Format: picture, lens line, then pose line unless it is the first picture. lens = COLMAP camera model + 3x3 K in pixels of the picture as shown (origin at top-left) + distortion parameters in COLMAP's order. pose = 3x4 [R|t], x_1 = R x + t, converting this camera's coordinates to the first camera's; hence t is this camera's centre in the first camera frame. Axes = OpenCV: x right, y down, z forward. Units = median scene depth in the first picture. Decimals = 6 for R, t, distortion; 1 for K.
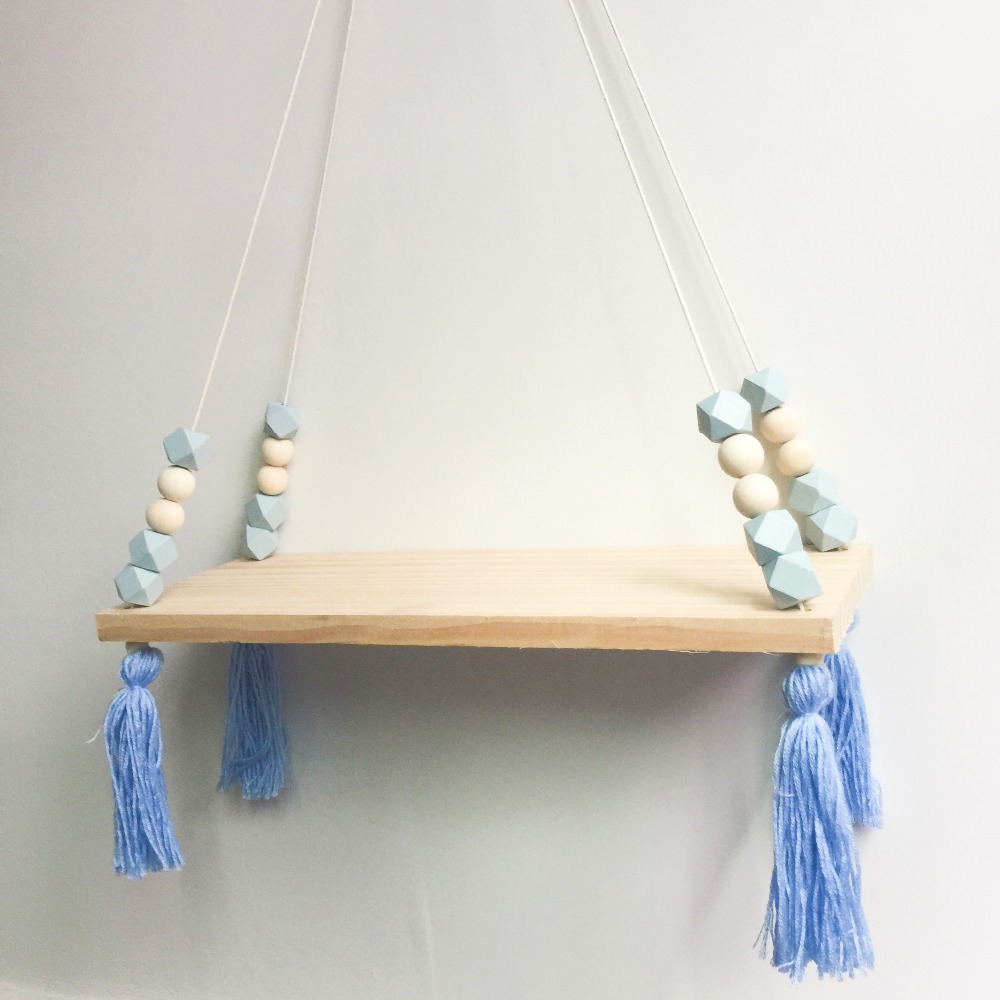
lens RADIAL K [[1243.0, 0, 493.1], [0, 1243.0, 500.4], [0, 0, 1]] dist [0.101243, 0.000000]
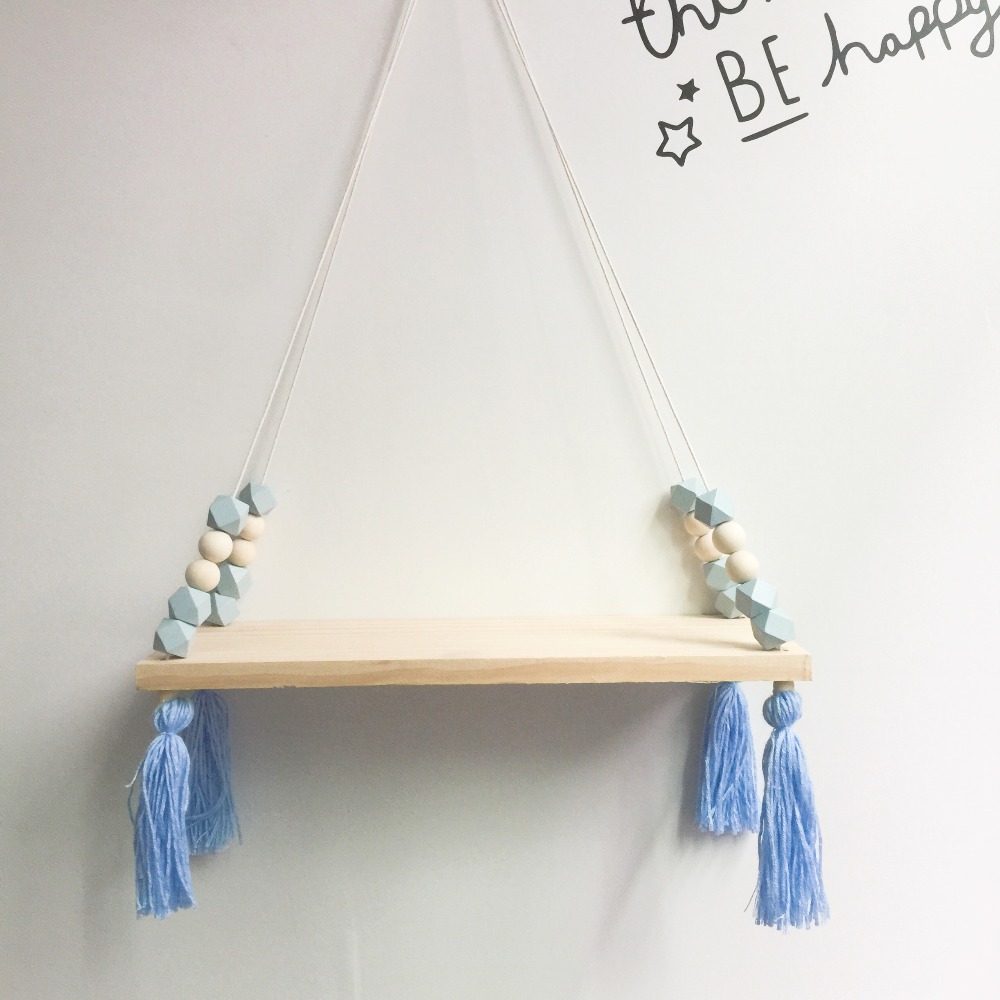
lens RADIAL K [[1243.0, 0, 491.6], [0, 1243.0, 500.0], [0, 0, 1]] dist [0.101243, 0.000000]
pose [[0.917284, 0.065513, 0.392807, -0.494452], [-0.018667, 0.992365, -0.121918, 0.080622], [-0.397795, 0.104501, 0.911503, -0.116011]]
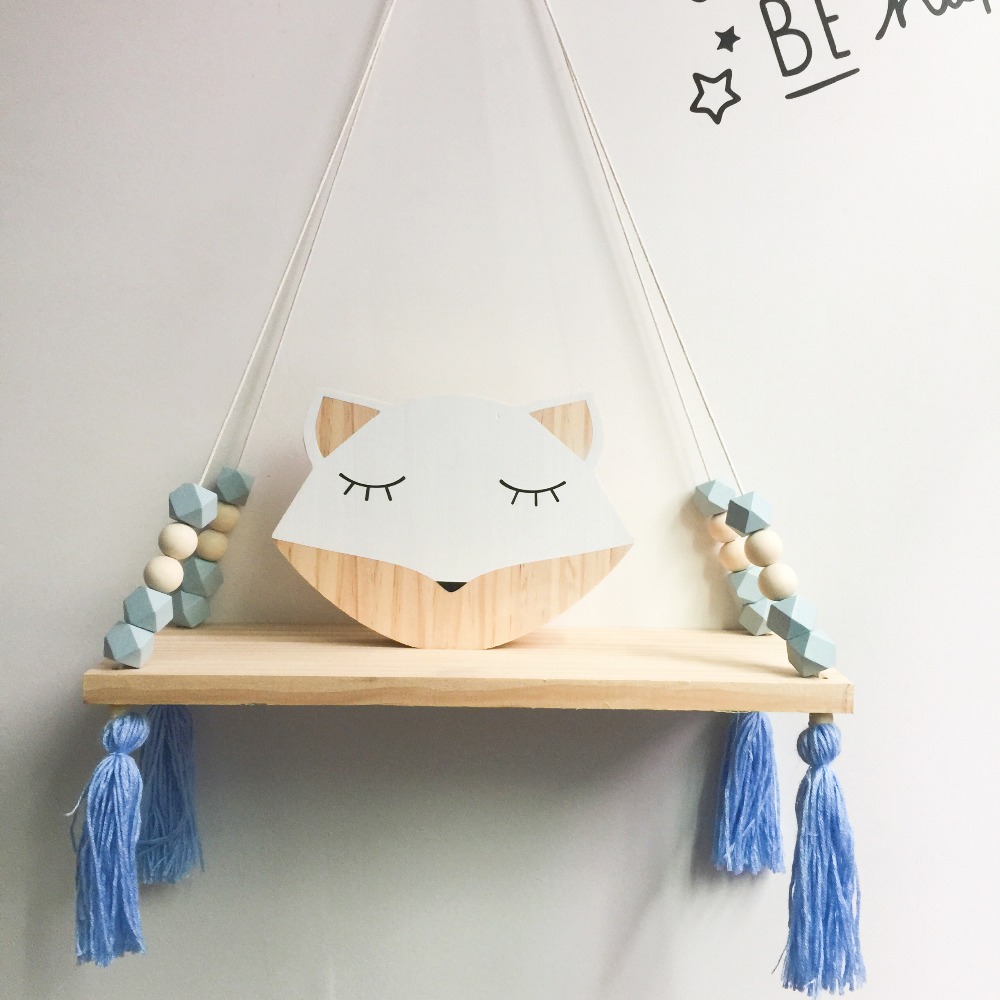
lens RADIAL K [[1243.0, 0, 493.8], [0, 1243.0, 498.1], [0, 0, 1]] dist [0.101243, 0.000000]
pose [[0.908664, 0.084542, 0.408879, -0.456992], [-0.045589, 0.993520, -0.104110, 0.046543], [-0.415031, 0.075960, 0.906631, 0.018417]]
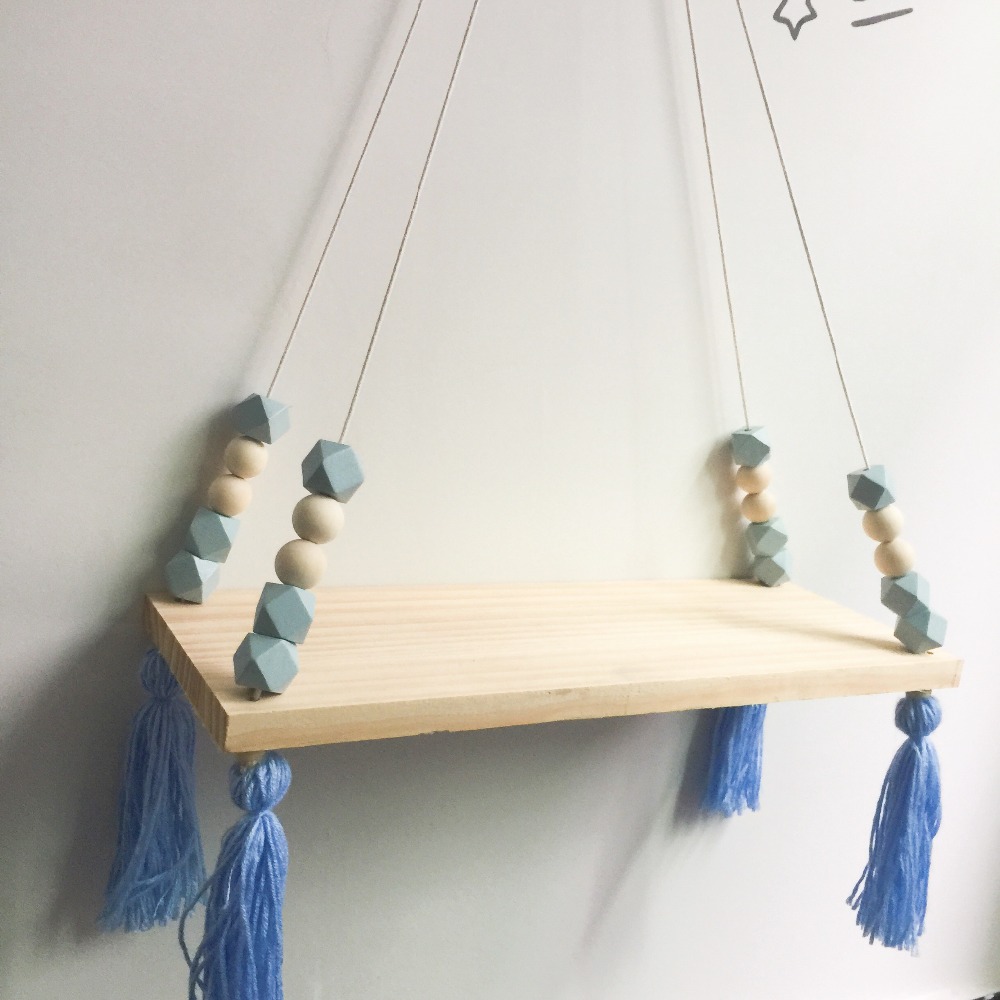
lens RADIAL K [[1243.0, 0, 506.3], [0, 1243.0, 491.9], [0, 0, 1]] dist [0.101243, 0.000000]
pose [[0.577381, 0.020989, 0.816205, -0.829614], [-0.064789, 0.997695, 0.020176, -0.055381], [-0.813900, -0.064530, 0.577410, 0.526838]]
